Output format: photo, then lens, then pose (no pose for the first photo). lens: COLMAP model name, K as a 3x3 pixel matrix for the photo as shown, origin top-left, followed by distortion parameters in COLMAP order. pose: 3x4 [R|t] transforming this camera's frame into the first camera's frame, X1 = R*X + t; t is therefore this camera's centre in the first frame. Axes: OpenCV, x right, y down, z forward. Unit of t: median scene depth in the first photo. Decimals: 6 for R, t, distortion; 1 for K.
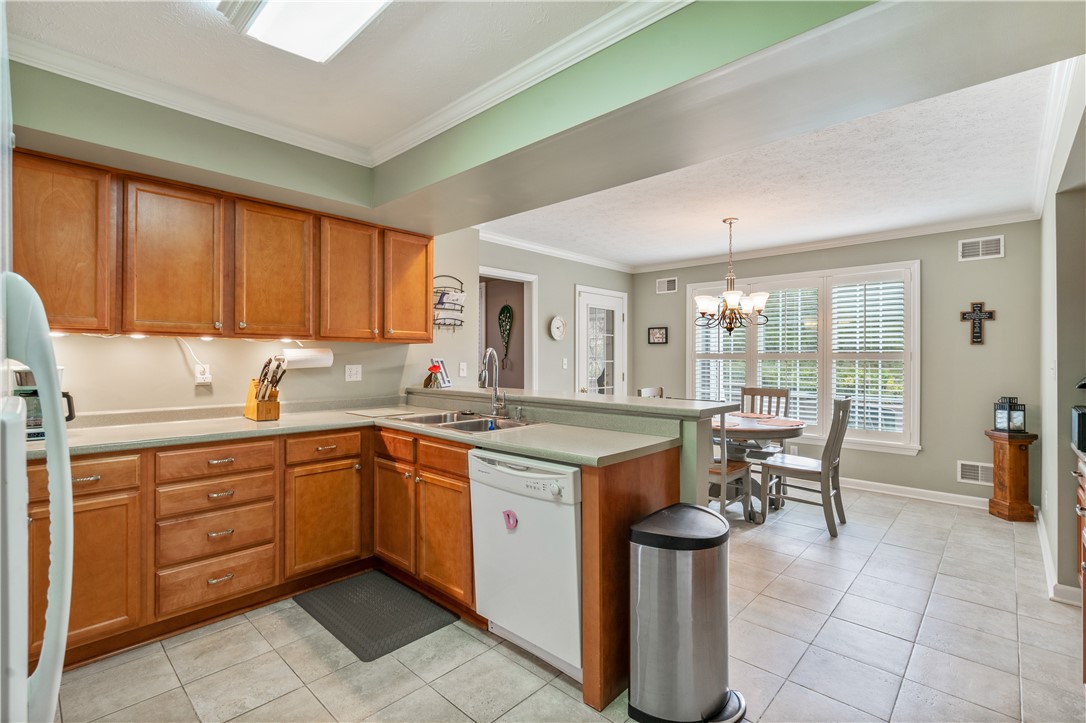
lens RADIAL K [[499.6, 0, 529.7], [0, 499.6, 358.9], [0, 0, 1]] dist [0.000253, 0.000029]
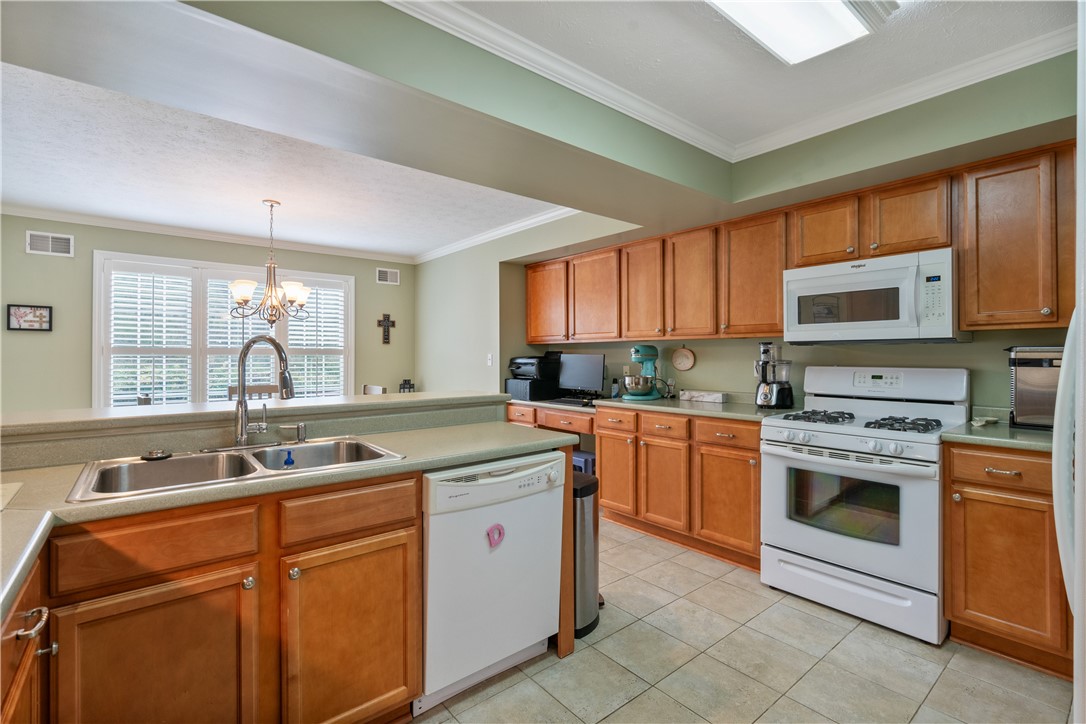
lens RADIAL K [[492.0, 0, 541.4], [0, 492.0, 353.9], [0, 0, 1]] dist [-0.003039, -0.000403]
pose [[0.112504, 0.000998, 0.993651, -0.487173], [0.002171, 0.999997, -0.001250, 0.002567], [-0.993649, 0.002298, 0.112501, 0.450829]]
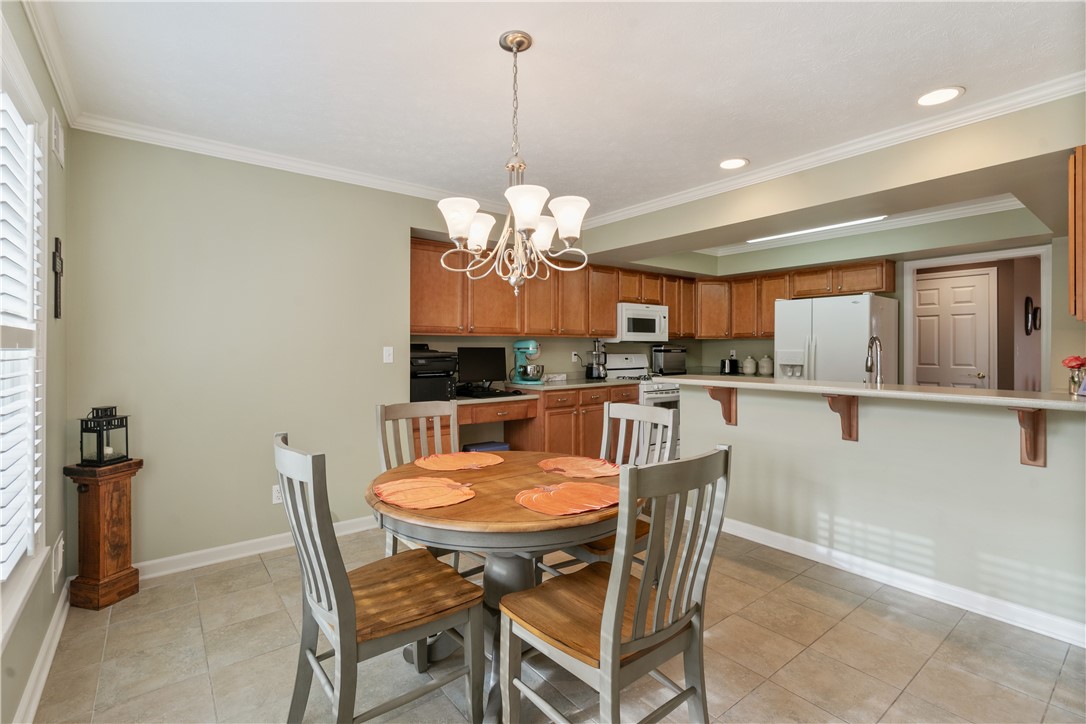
lens RADIAL K [[496.8, 0, 542.4], [0, 496.8, 344.7], [0, 0, 1]] dist [0.000113, -0.000019]
pose [[-0.990792, 0.002744, 0.135362, 0.351333], [0.002394, 0.999993, -0.002748, -0.002275], [-0.135368, -0.002398, -0.990792, 1.625496]]
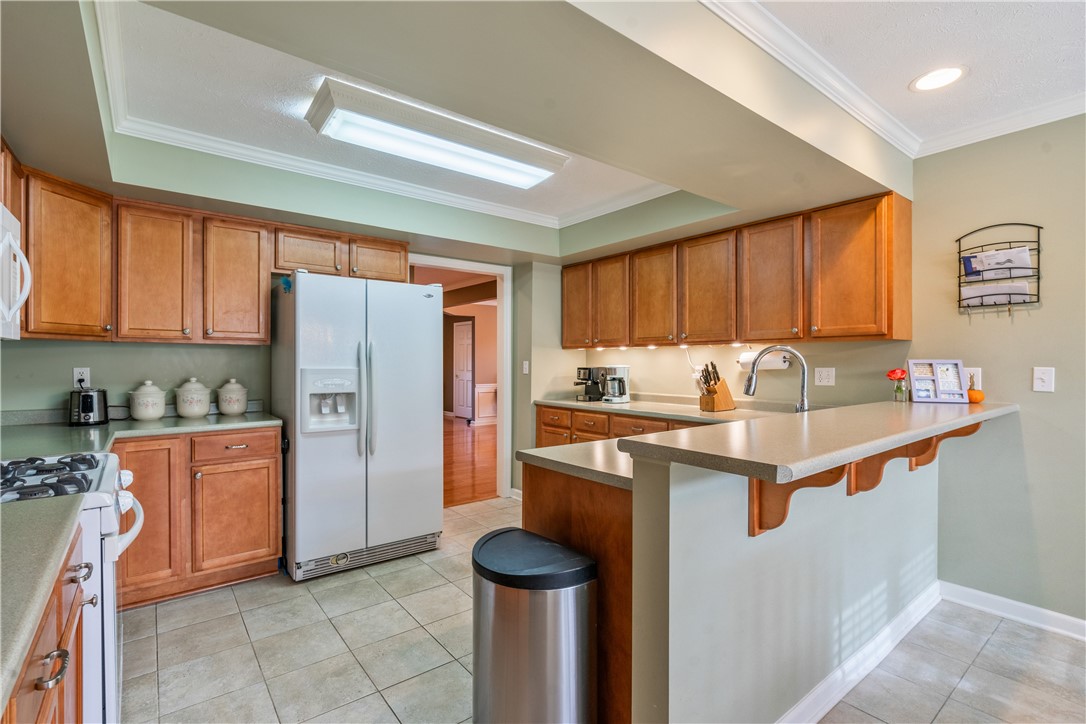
lens RADIAL K [[496.4, 0, 531.5], [0, 496.4, 363.9], [0, 0, 1]] dist [-0.000422, 0.000130]
pose [[-0.140481, -0.000843, -0.990083, 0.560132], [-0.001285, 0.999999, -0.000669, 0.006070], [0.990083, 0.001178, -0.140482, 0.557180]]
